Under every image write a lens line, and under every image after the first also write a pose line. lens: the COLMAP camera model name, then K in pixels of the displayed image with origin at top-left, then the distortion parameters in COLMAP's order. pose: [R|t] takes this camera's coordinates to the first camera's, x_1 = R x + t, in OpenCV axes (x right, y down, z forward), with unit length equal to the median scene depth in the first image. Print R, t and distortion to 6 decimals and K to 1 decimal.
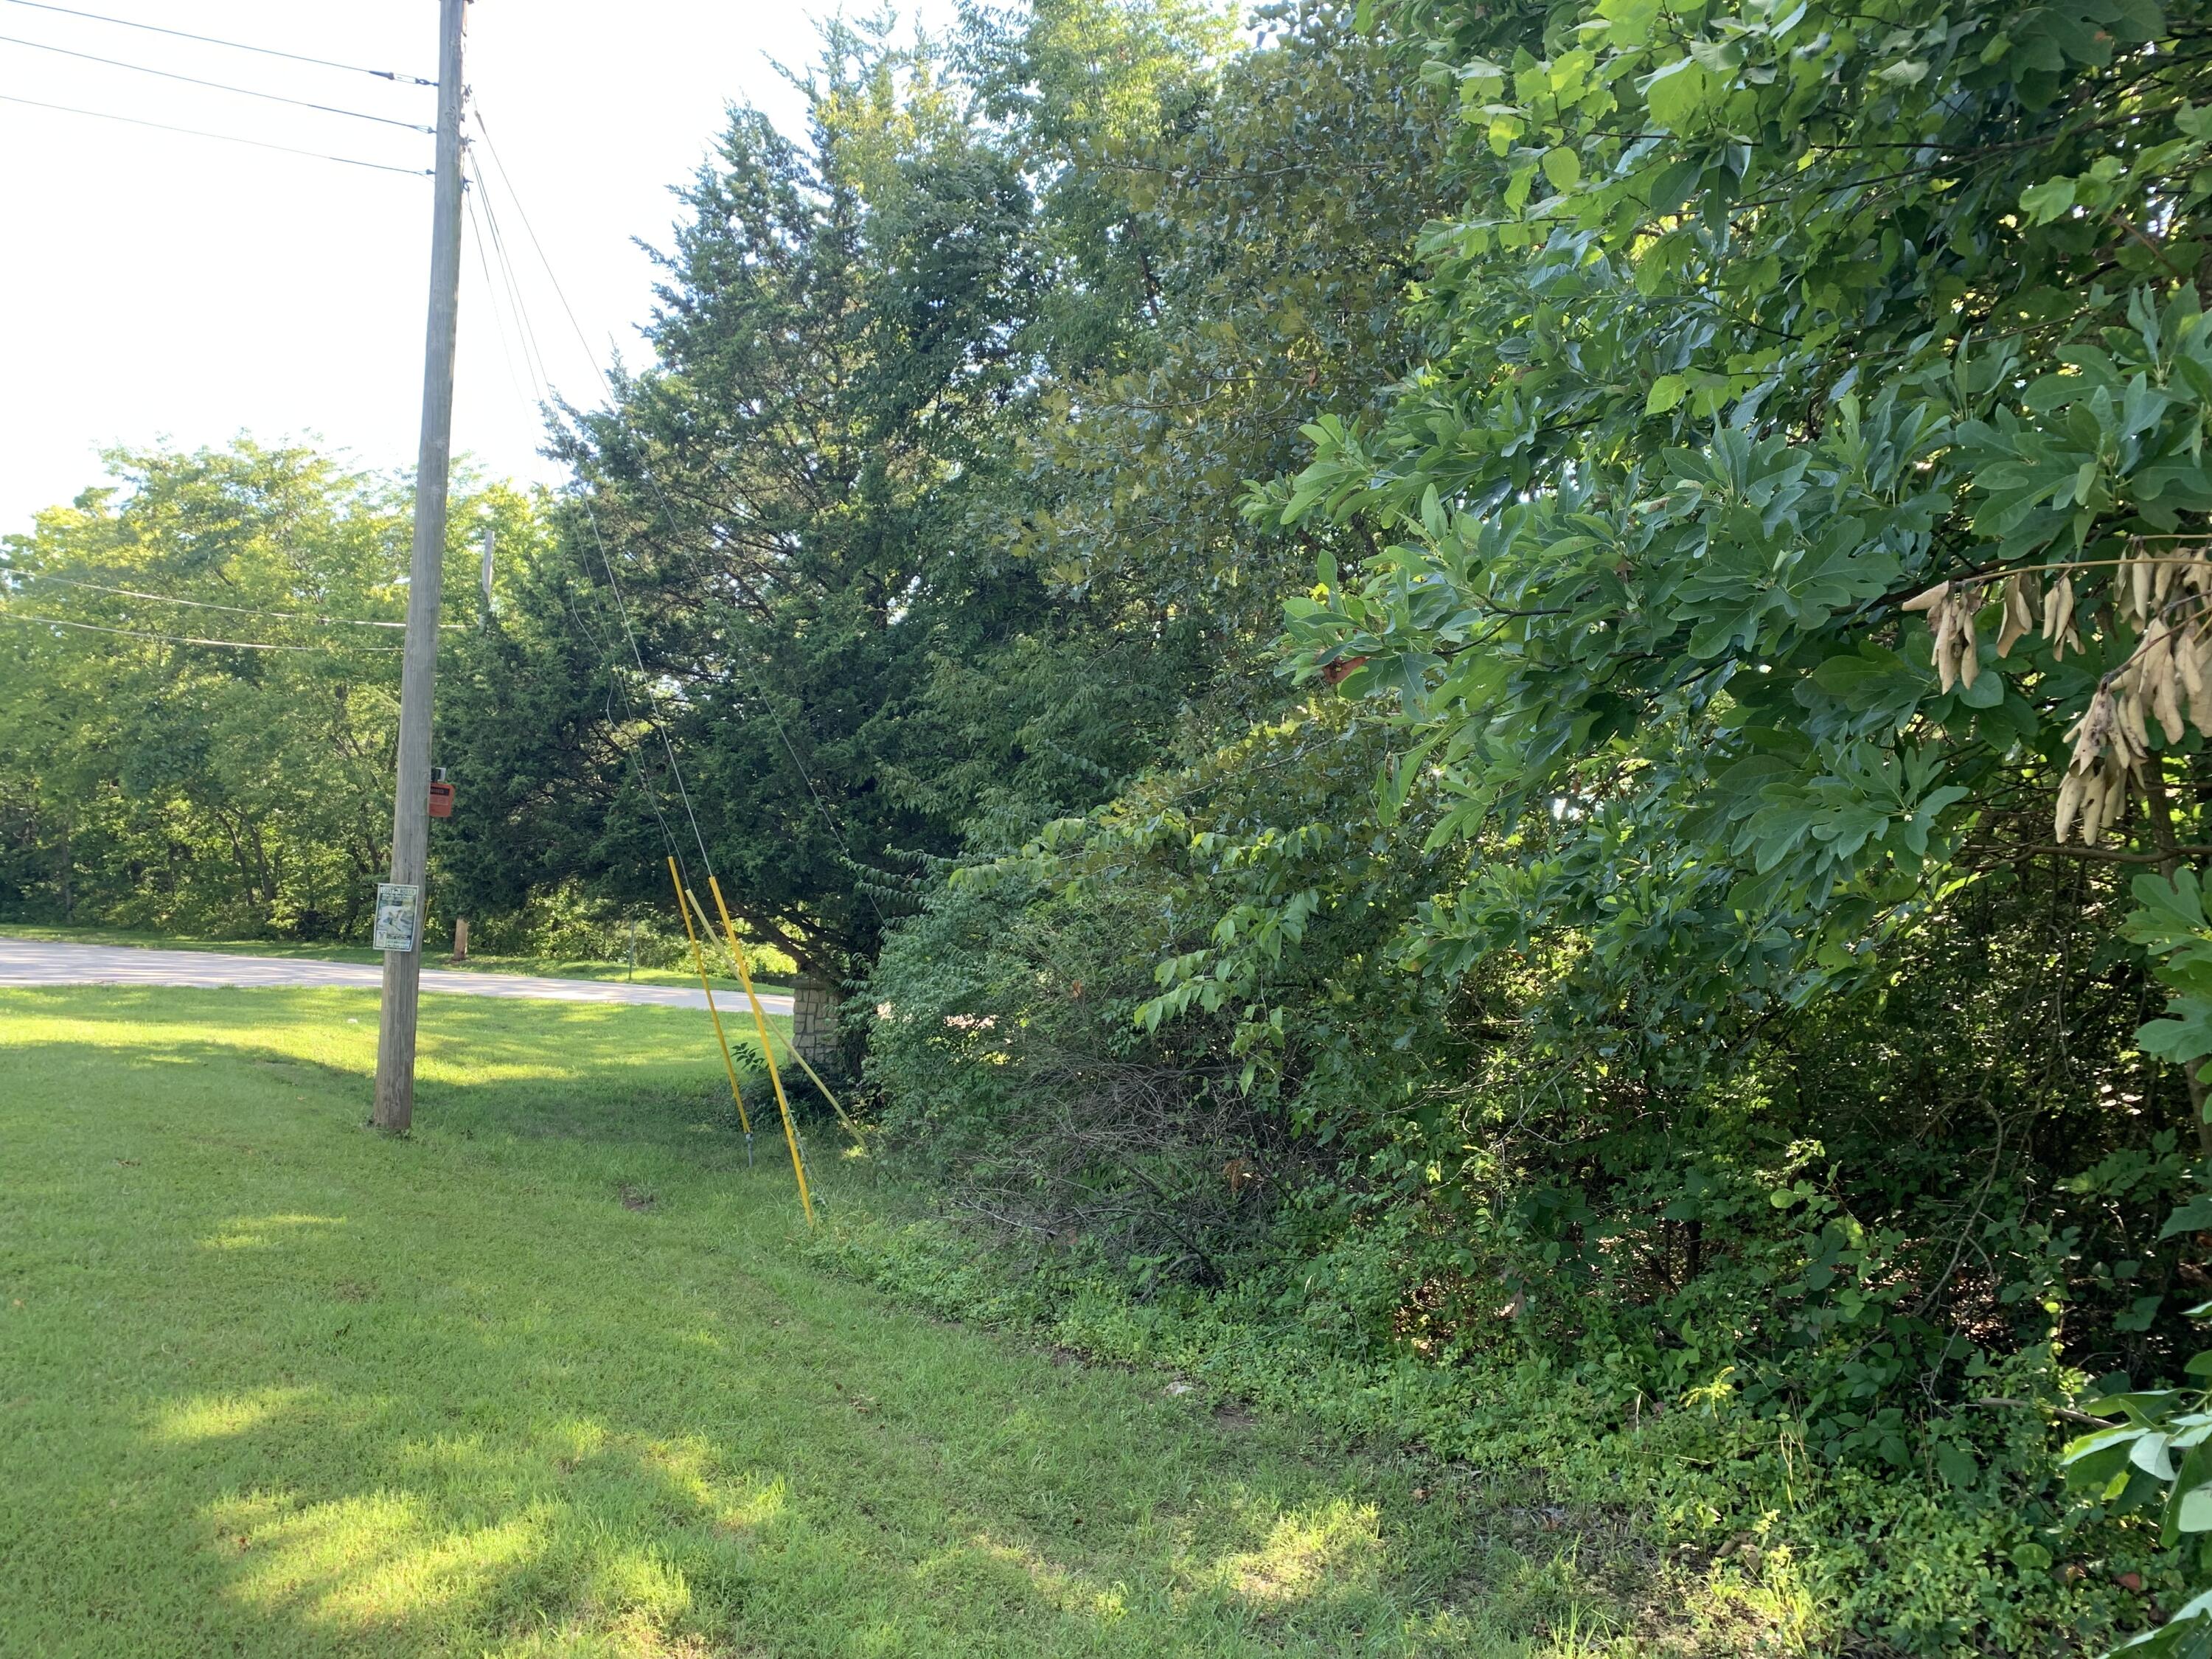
lens RADIAL K [[1702.4, 0, 1112.1], [0, 1702.4, 819.1], [0, 0, 1]] dist [0.101881, -0.173243]
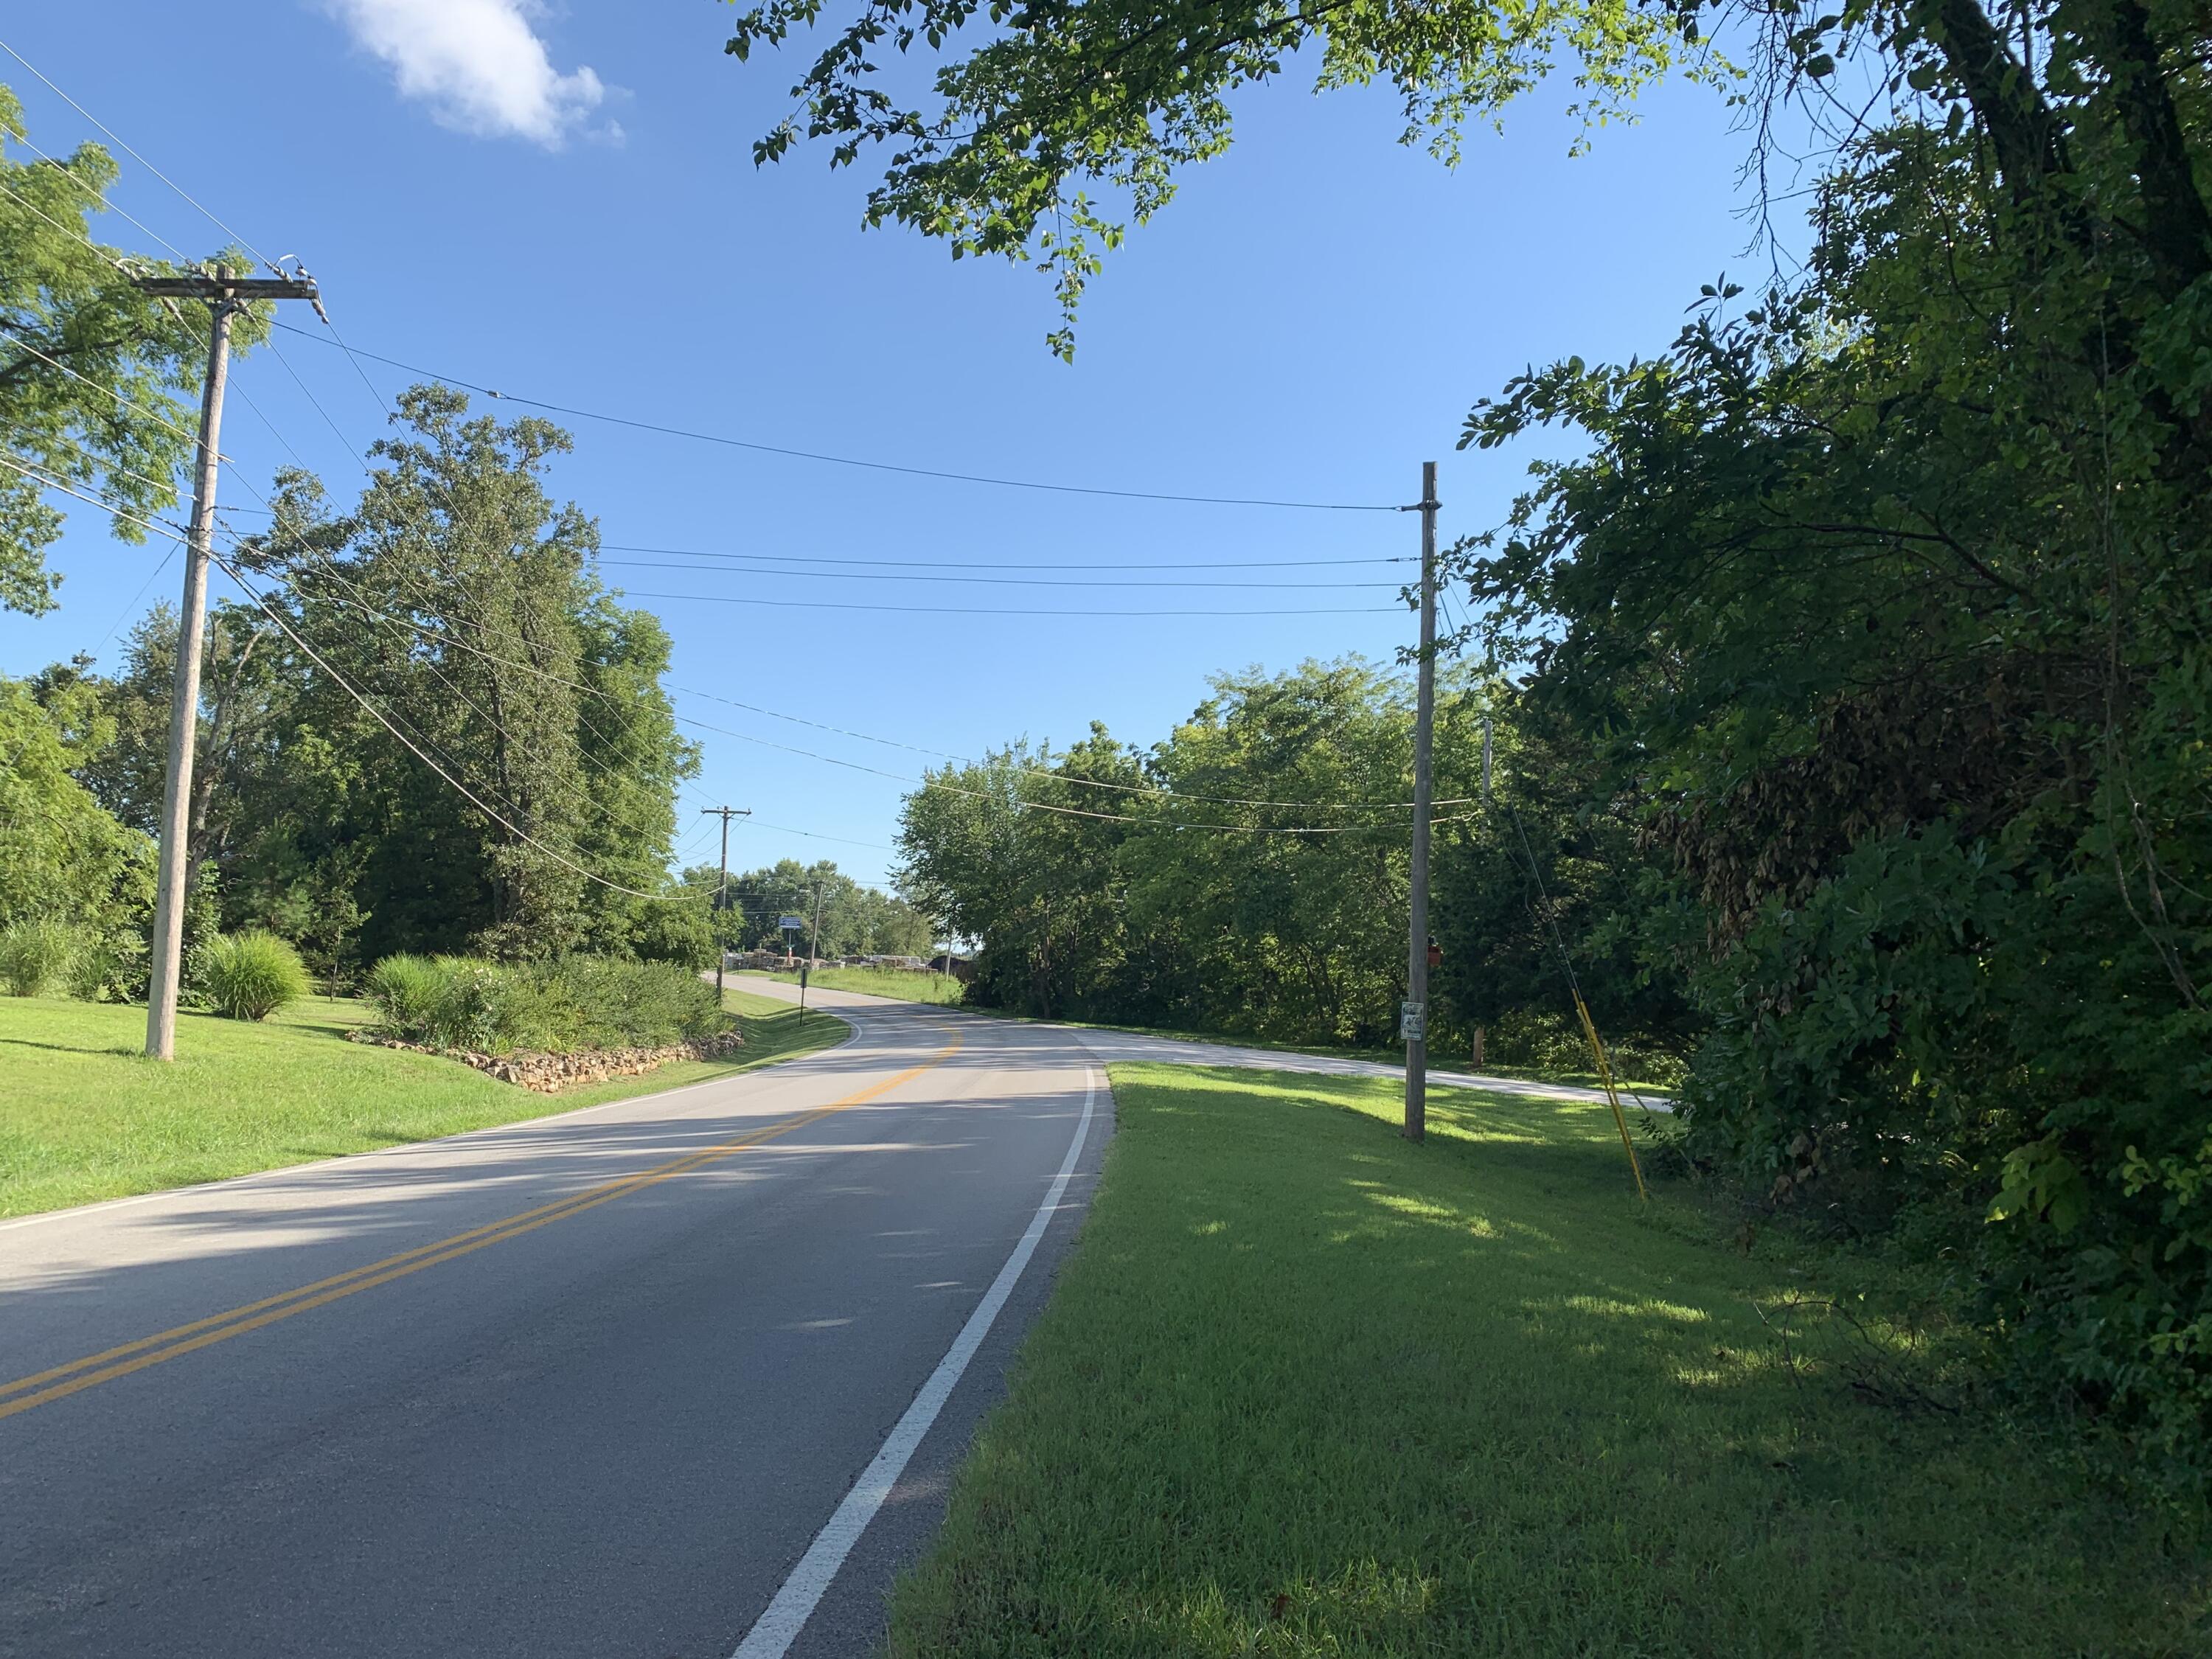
lens RADIAL K [[1651.6, 0, 1095.8], [0, 1651.6, 770.8], [0, 0, 1]] dist [0.197610, -0.108609]
pose [[0.830799, -0.064025, -0.552878, 0.064352], [0.006673, 0.994436, -0.105131, -0.005299], [0.556533, 0.083653, 0.826604, -0.145915]]
